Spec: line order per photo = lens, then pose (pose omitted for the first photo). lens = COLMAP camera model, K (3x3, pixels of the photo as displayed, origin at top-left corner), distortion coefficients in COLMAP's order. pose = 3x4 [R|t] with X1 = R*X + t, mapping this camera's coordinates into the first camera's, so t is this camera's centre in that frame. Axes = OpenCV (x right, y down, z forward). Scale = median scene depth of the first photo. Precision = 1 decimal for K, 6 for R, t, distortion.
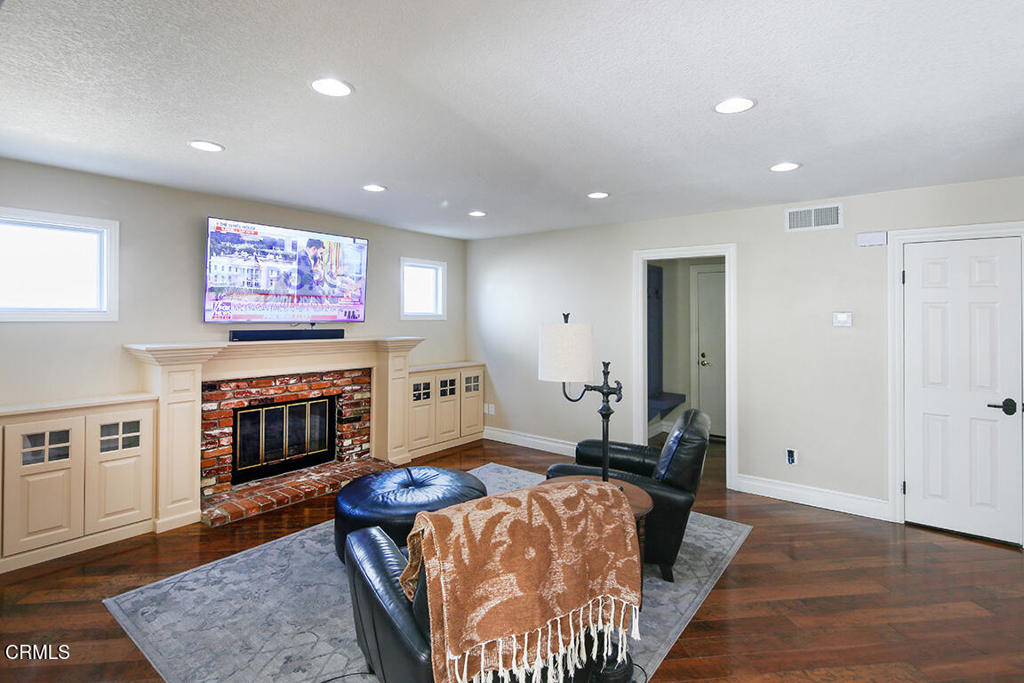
lens RADIAL K [[498.6, 0, 513.4], [0, 498.6, 309.7], [0, 0, 1]] dist [0.001420, 0.000090]
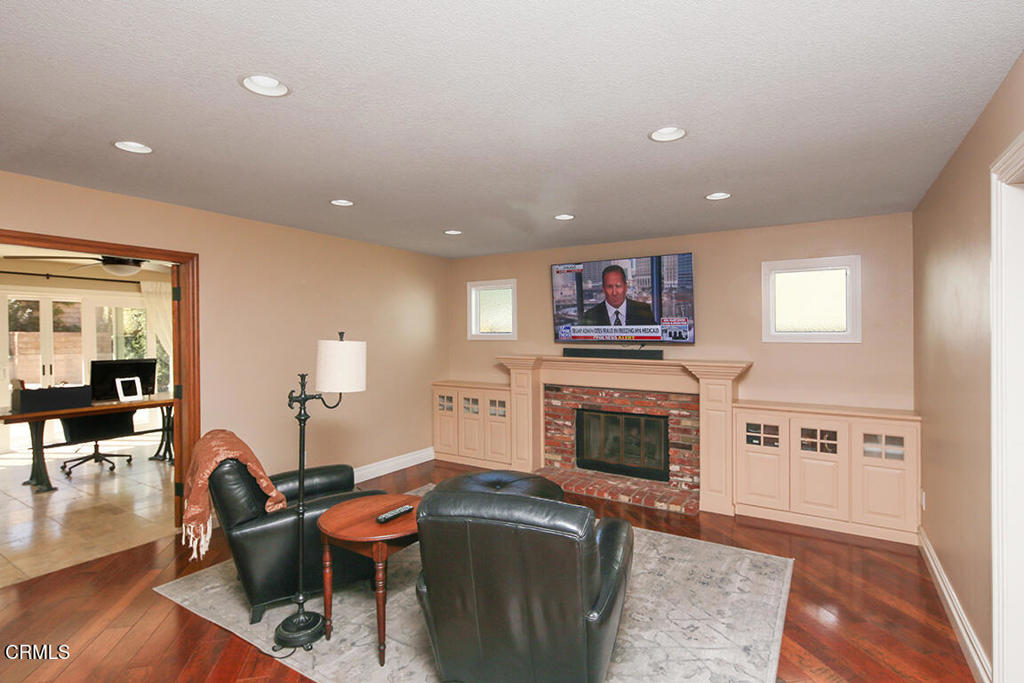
lens RADIAL K [[496.7, 0, 512.0], [0, 496.7, 341.5], [0, 0, 1]] dist [0.001988, -0.000109]
pose [[0.095537, 0.005070, -0.995413, 0.606475], [0.011622, 0.999913, 0.006208, 0.012241], [0.995358, -0.012162, 0.095470, 0.611592]]
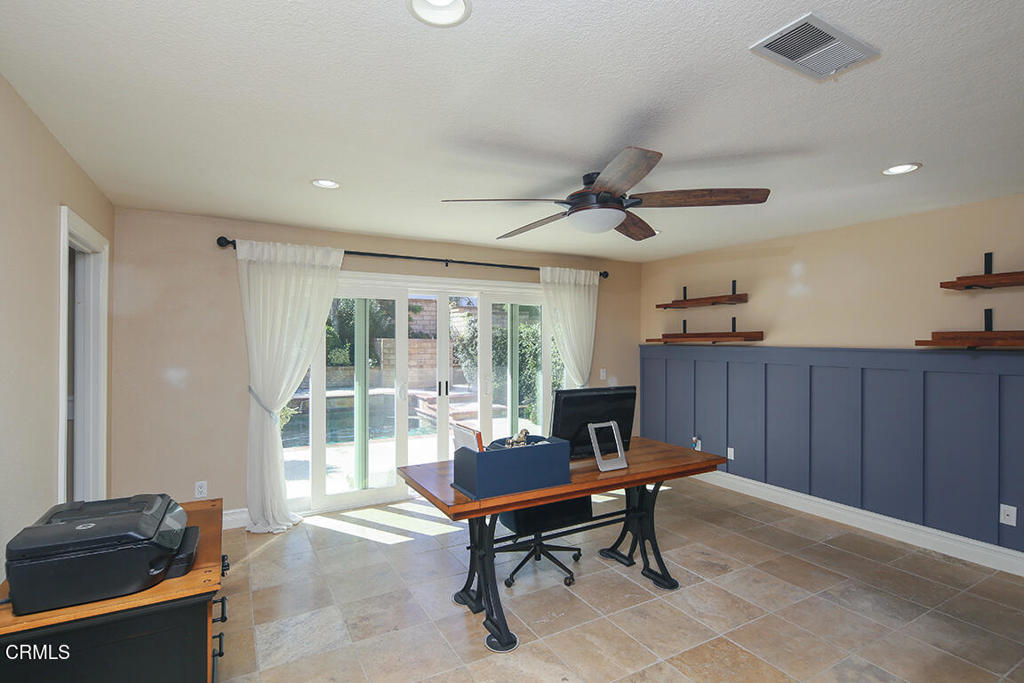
lens RADIAL K [[496.7, 0, 512.0], [0, 496.7, 341.5], [0, 0, 1]] dist [0.001988, -0.000109]
pose [[-0.385899, -0.011587, -0.922468, 0.407361], [0.000409, 0.999919, -0.012731, 0.008674], [0.922541, -0.005290, -0.385863, 0.404657]]
